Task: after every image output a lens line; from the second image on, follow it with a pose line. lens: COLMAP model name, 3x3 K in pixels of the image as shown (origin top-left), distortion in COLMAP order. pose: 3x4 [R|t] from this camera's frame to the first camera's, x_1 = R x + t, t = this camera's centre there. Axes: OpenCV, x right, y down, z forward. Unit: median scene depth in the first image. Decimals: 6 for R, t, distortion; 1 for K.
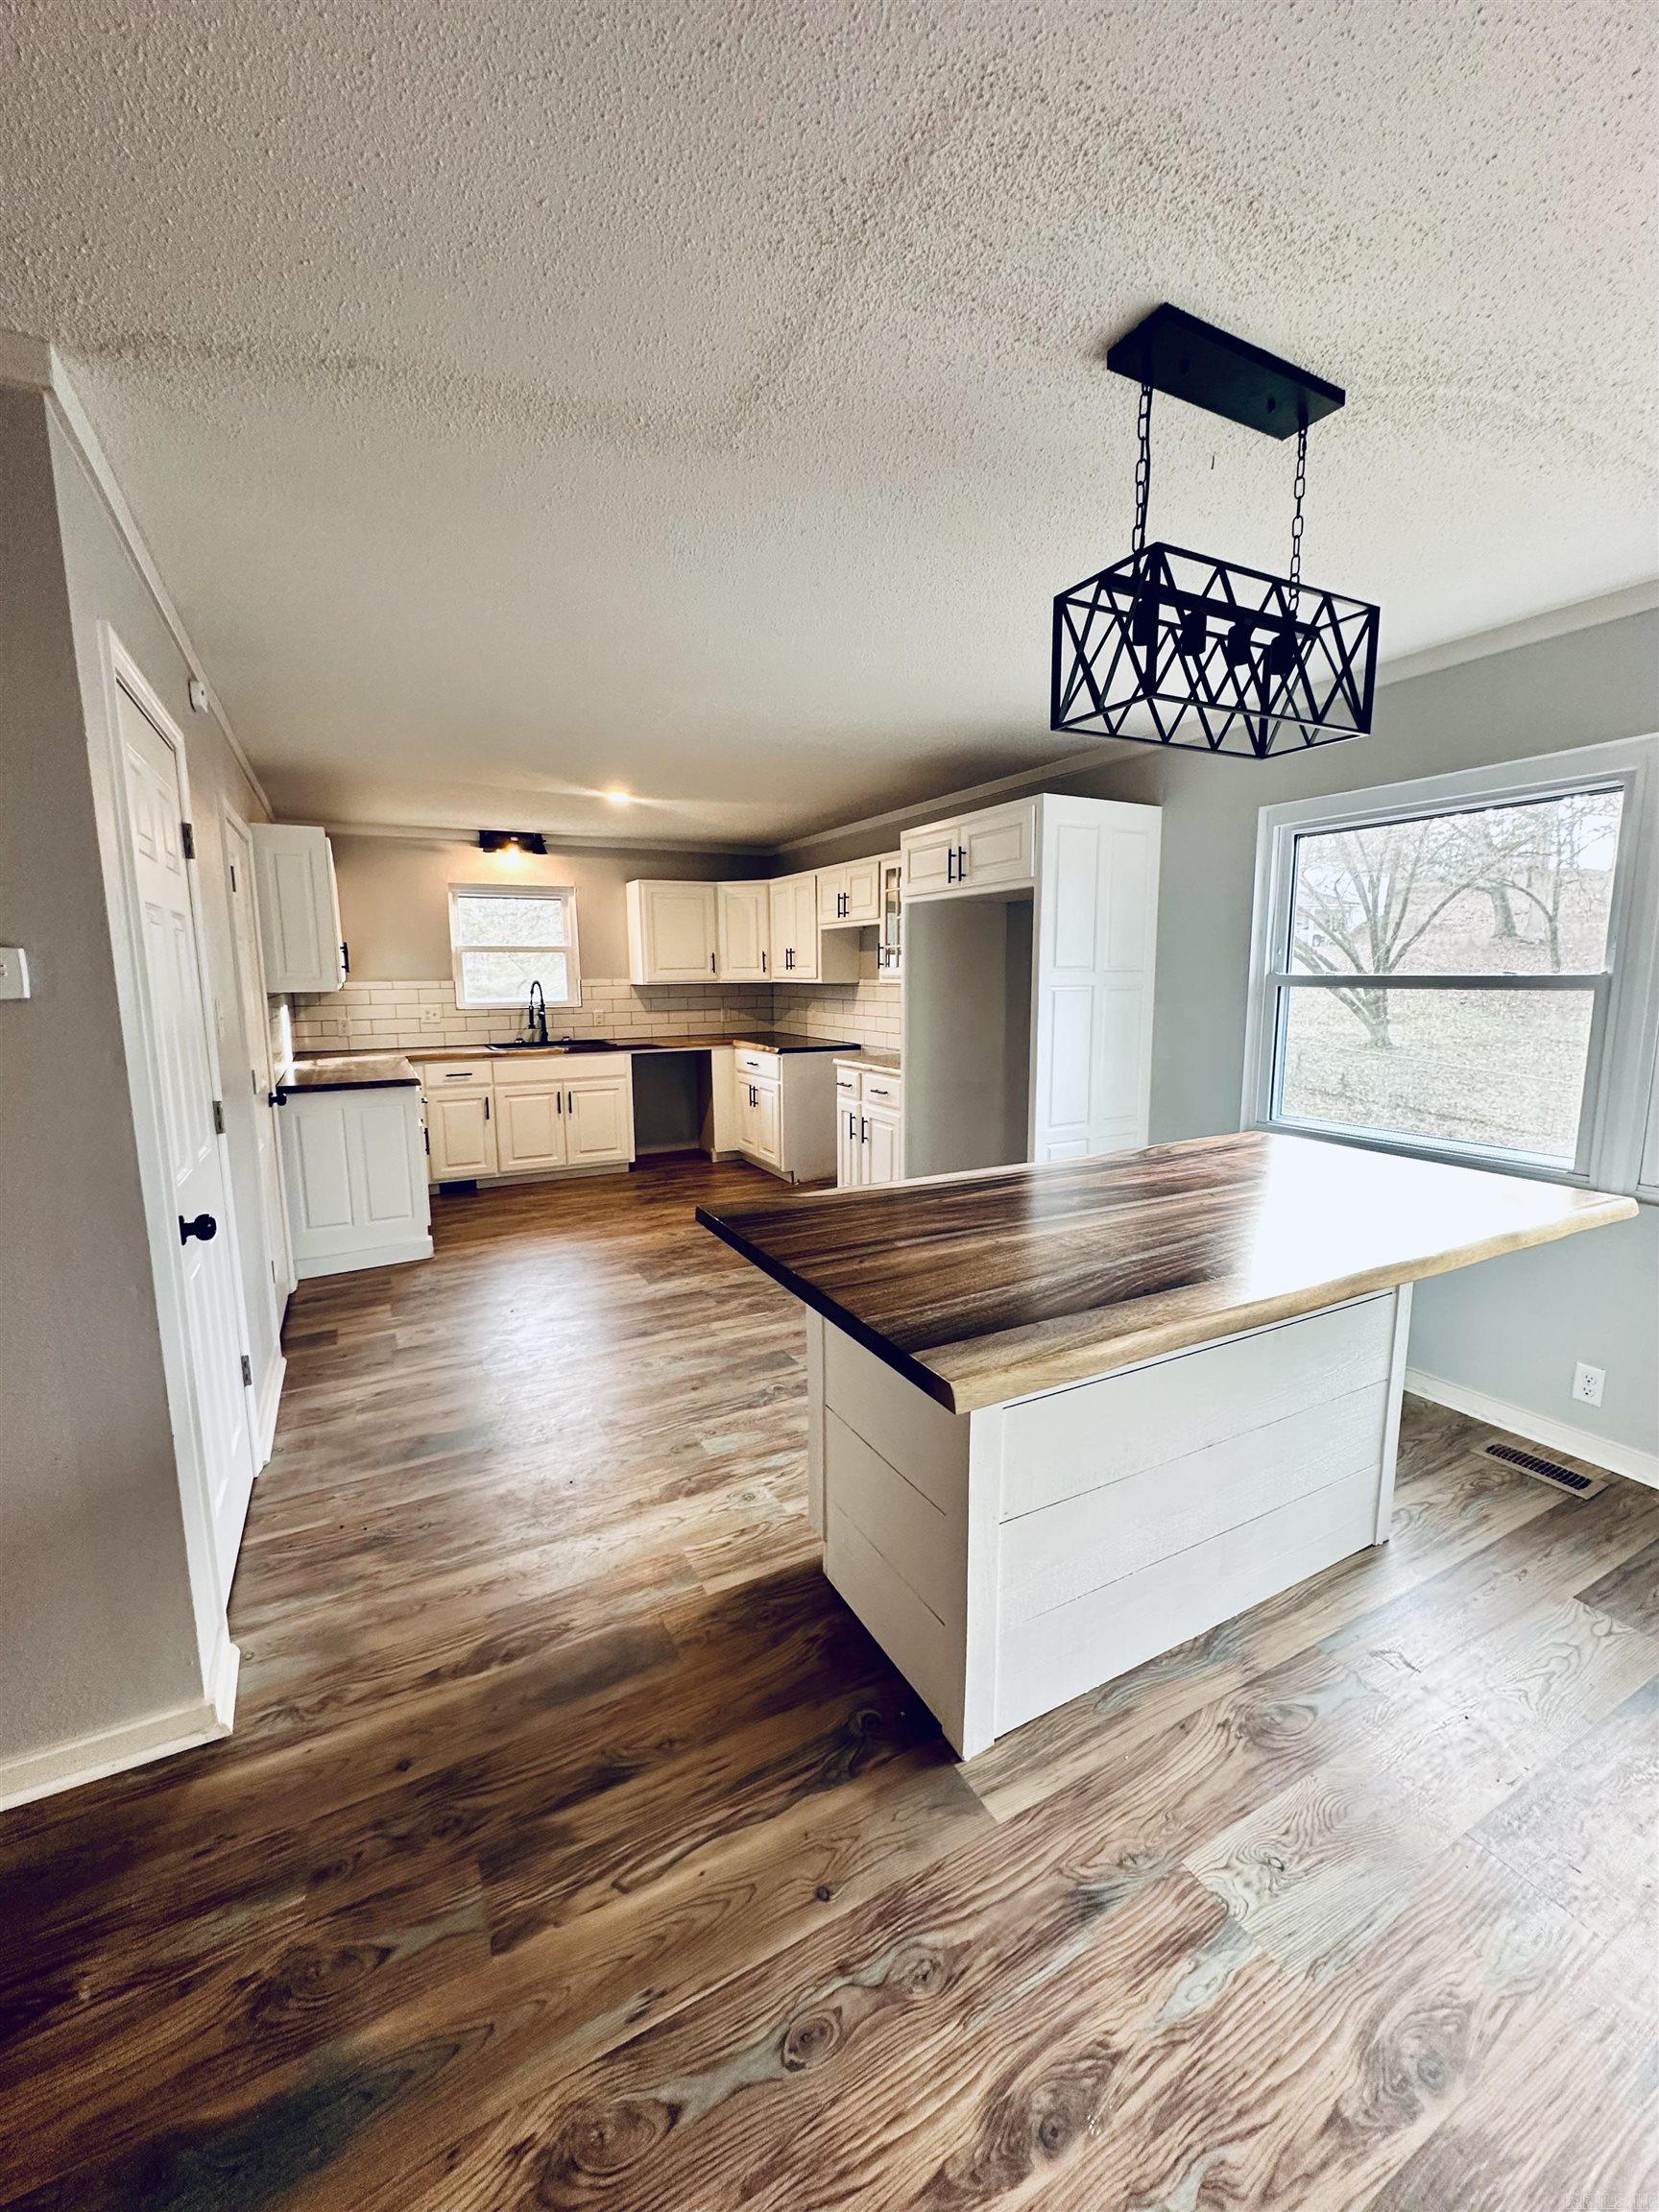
lens RADIAL K [[893.4, 0, 826.7], [0, 893.4, 1110.9], [0, 0, 1]] dist [-0.001564, -0.000711]
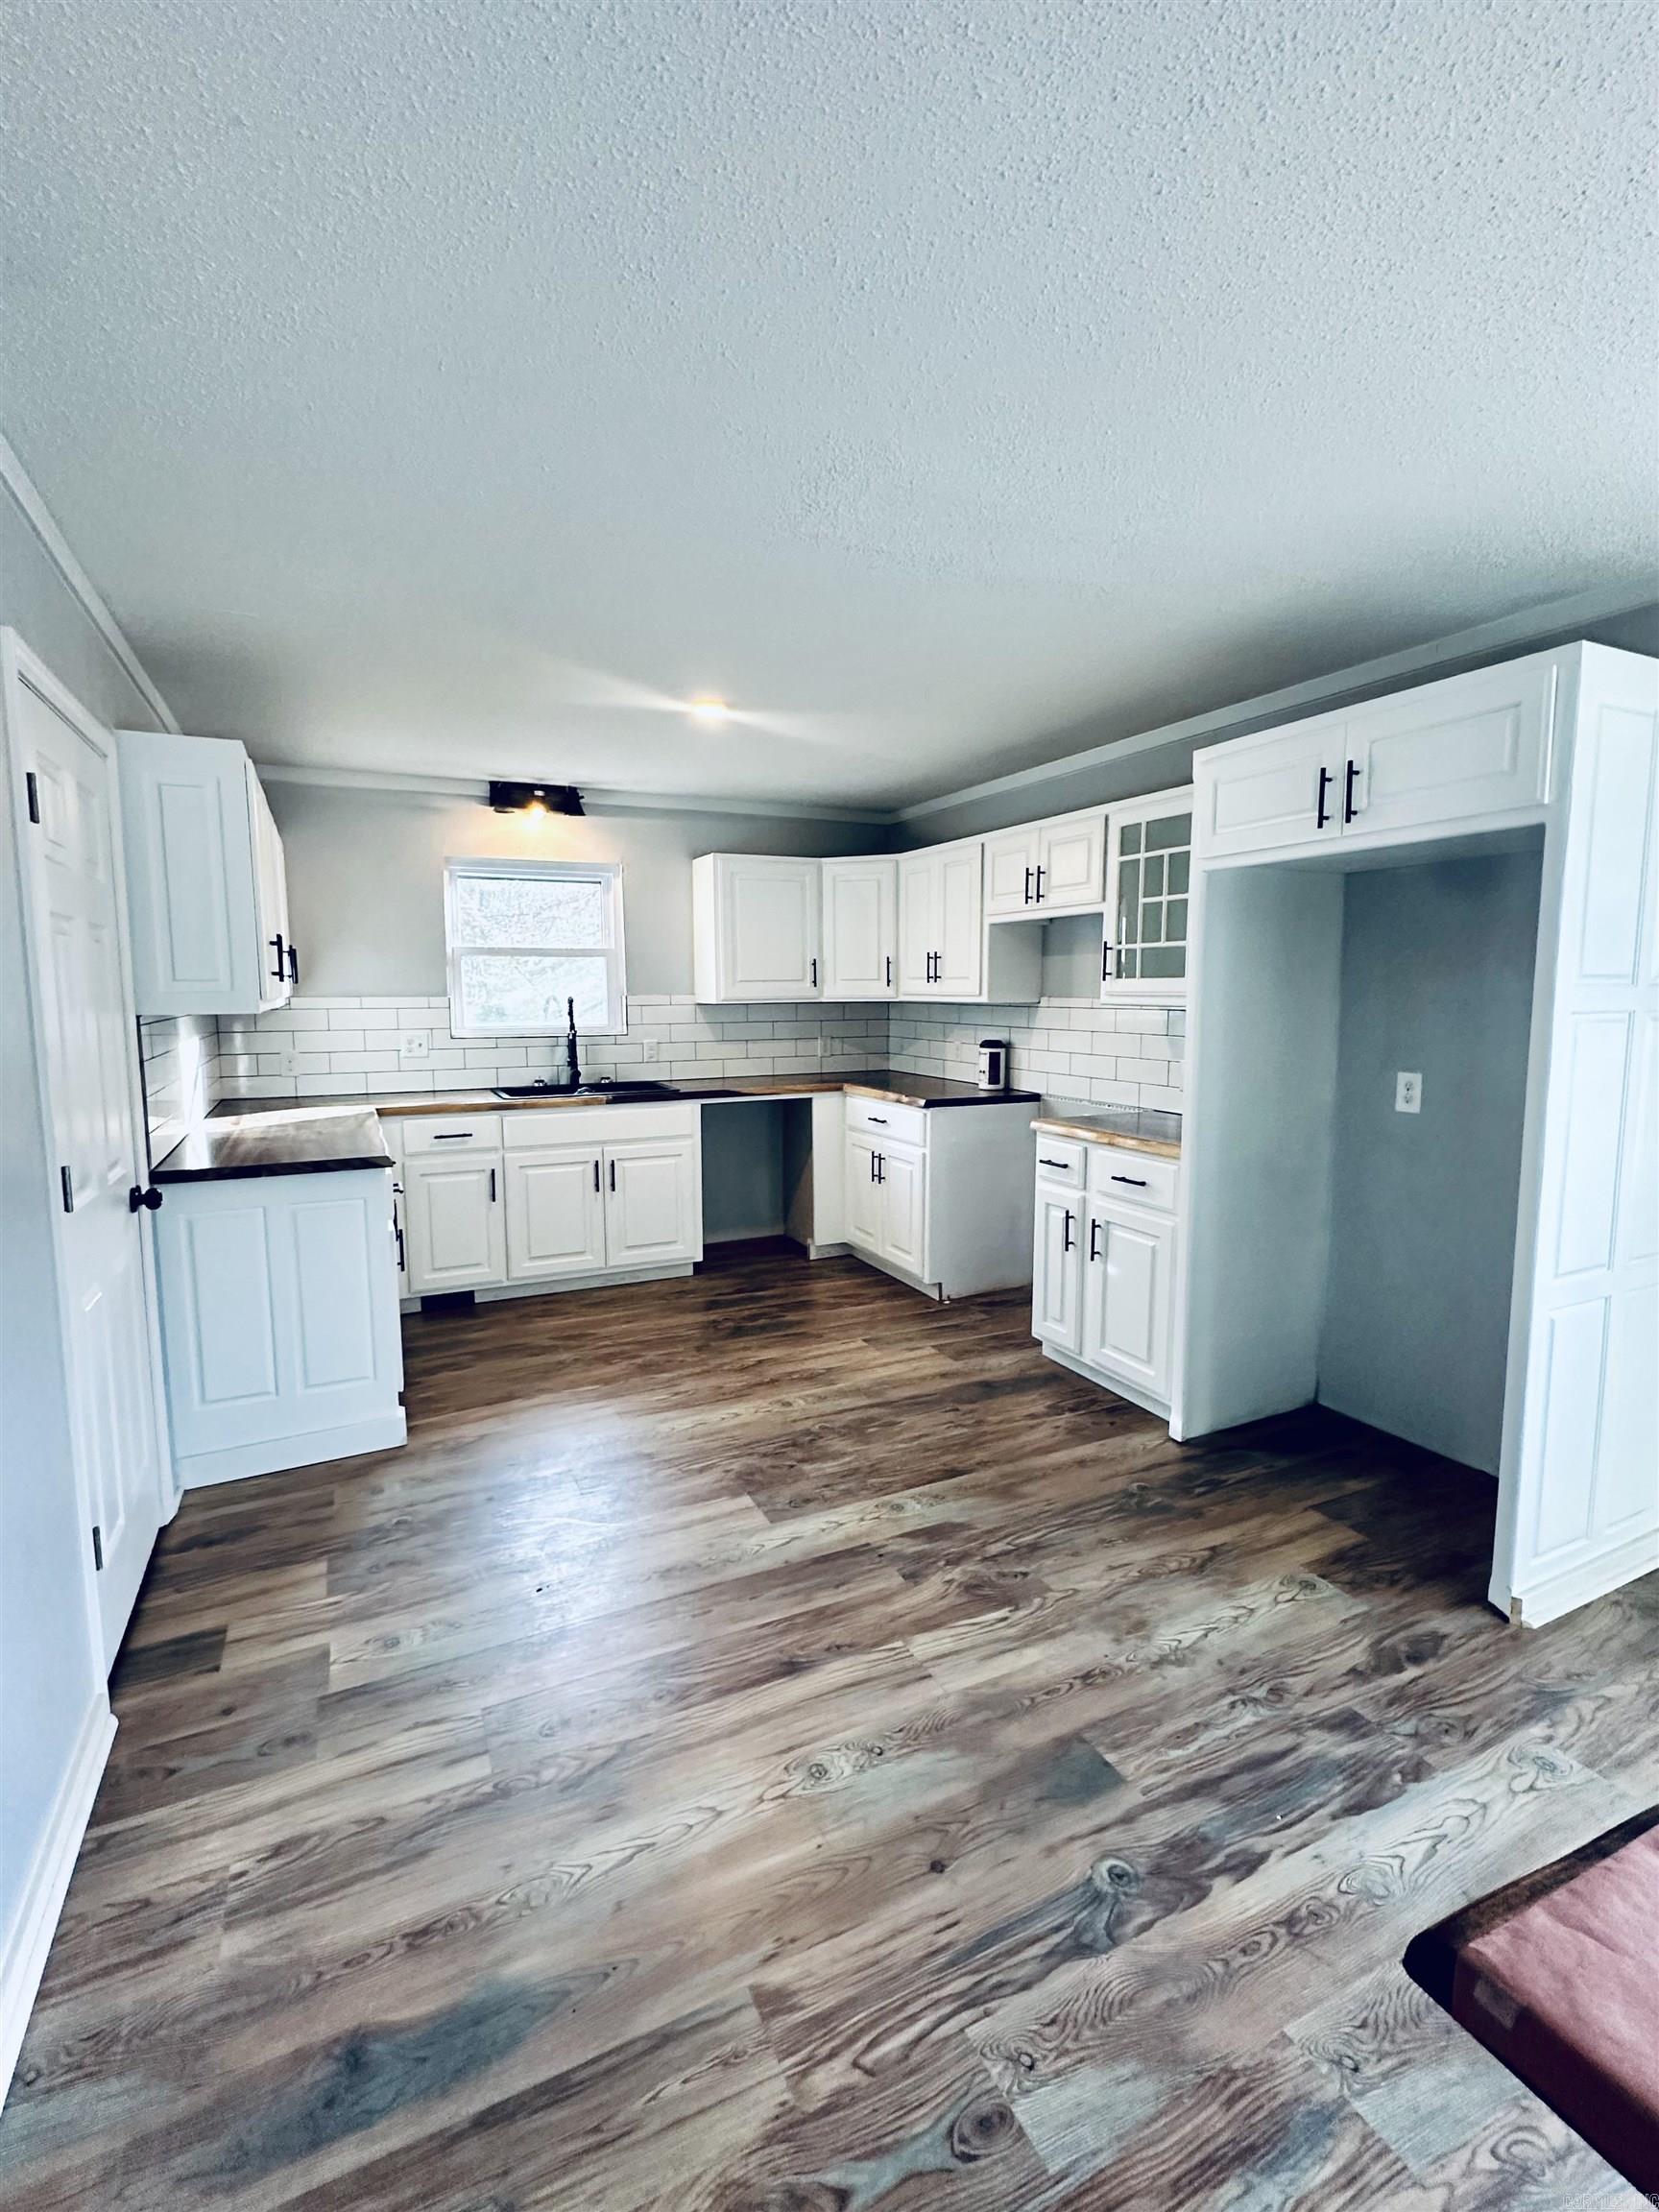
lens RADIAL K [[1009.0, 0, 817.9], [0, 1009.0, 1108.4], [0, 0, 1]] dist [0.000042, -0.000227]
pose [[0.999103, 0.008621, -0.041455, -0.119487], [-0.010096, 0.999318, -0.035519, -0.041829], [0.041120, 0.035906, 0.998509, 0.284125]]
